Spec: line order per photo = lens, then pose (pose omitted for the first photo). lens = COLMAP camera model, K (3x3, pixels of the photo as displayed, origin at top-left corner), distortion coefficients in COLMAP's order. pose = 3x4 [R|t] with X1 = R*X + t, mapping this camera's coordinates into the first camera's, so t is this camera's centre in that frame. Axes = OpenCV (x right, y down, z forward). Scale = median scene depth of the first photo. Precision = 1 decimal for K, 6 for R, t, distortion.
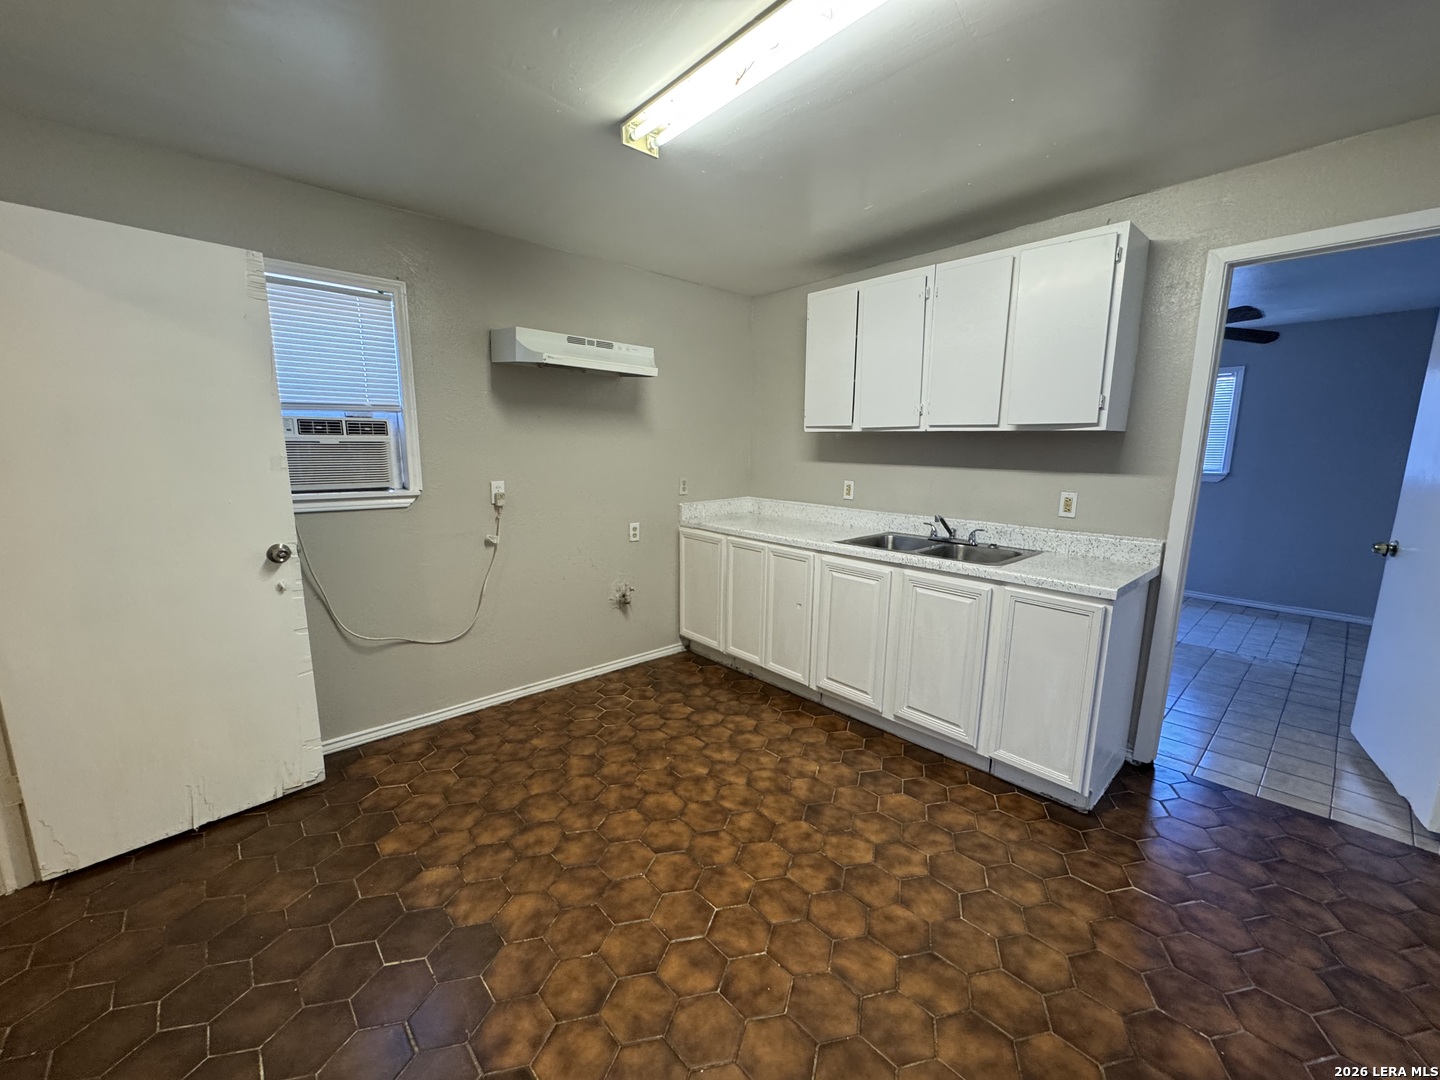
lens RADIAL K [[573.7, 0, 713.3], [0, 573.7, 540.1], [0, 0, 1]] dist [-0.004622, 0.000581]
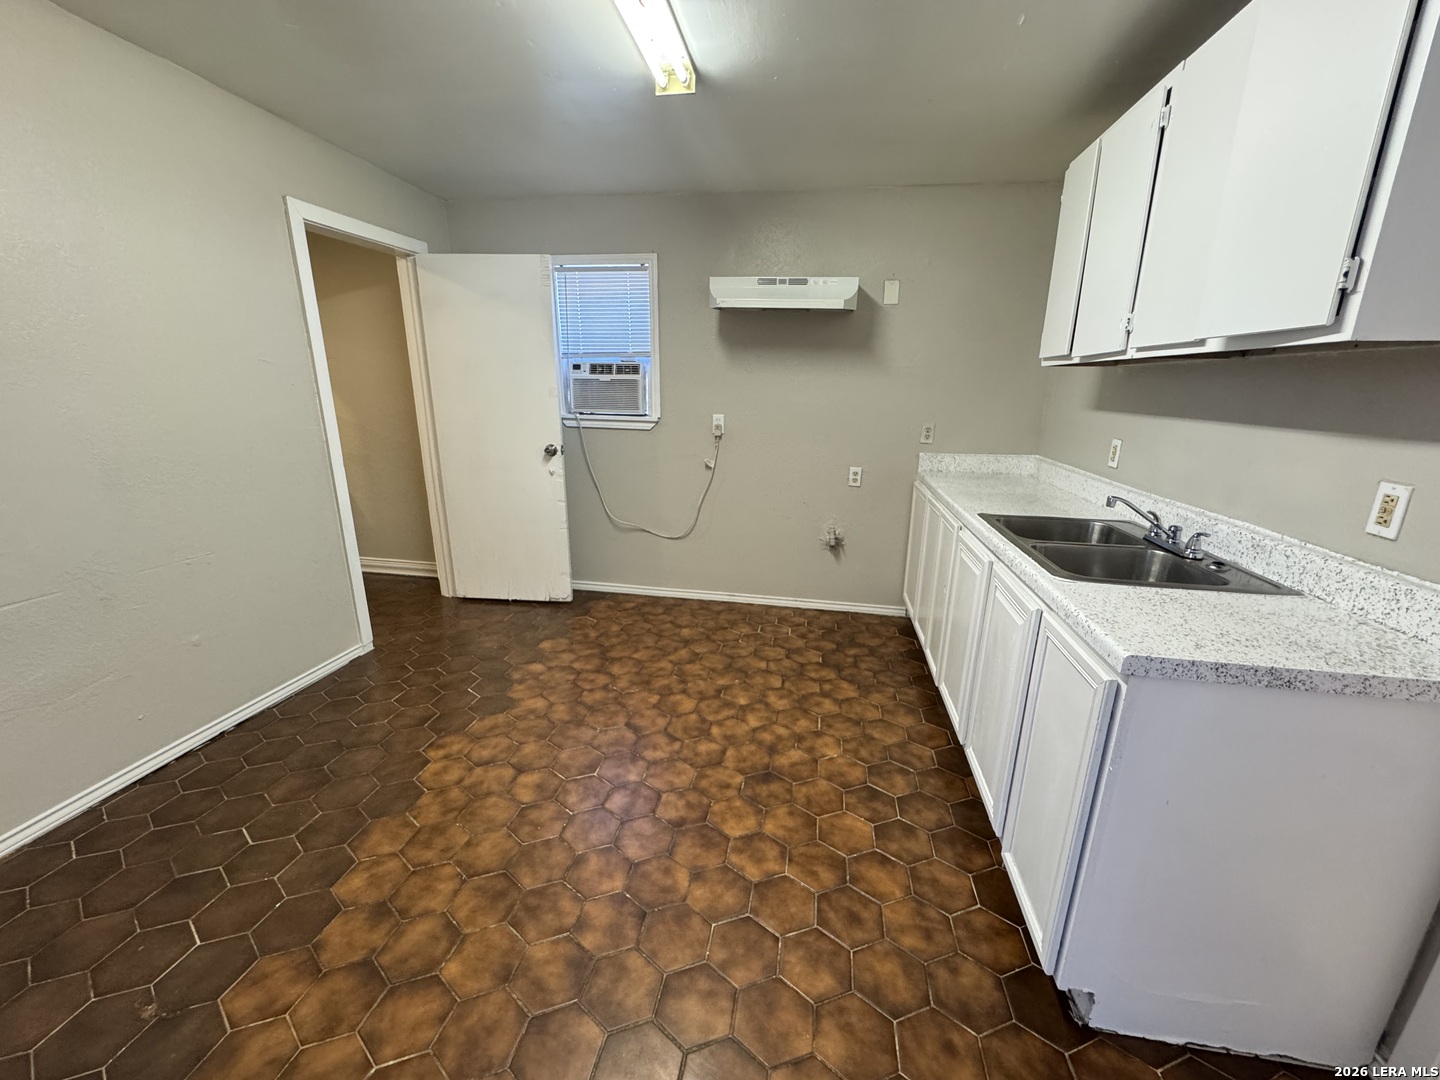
lens RADIAL K [[573.7, 0, 721.8], [0, 573.7, 539.2], [0, 0, 1]] dist [-0.004622, 0.000581]
pose [[0.618322, 0.204696, -0.758800, 0.717715], [-0.141169, 0.978711, 0.148985, -0.035324], [0.773143, 0.014999, 0.634055, 0.325412]]
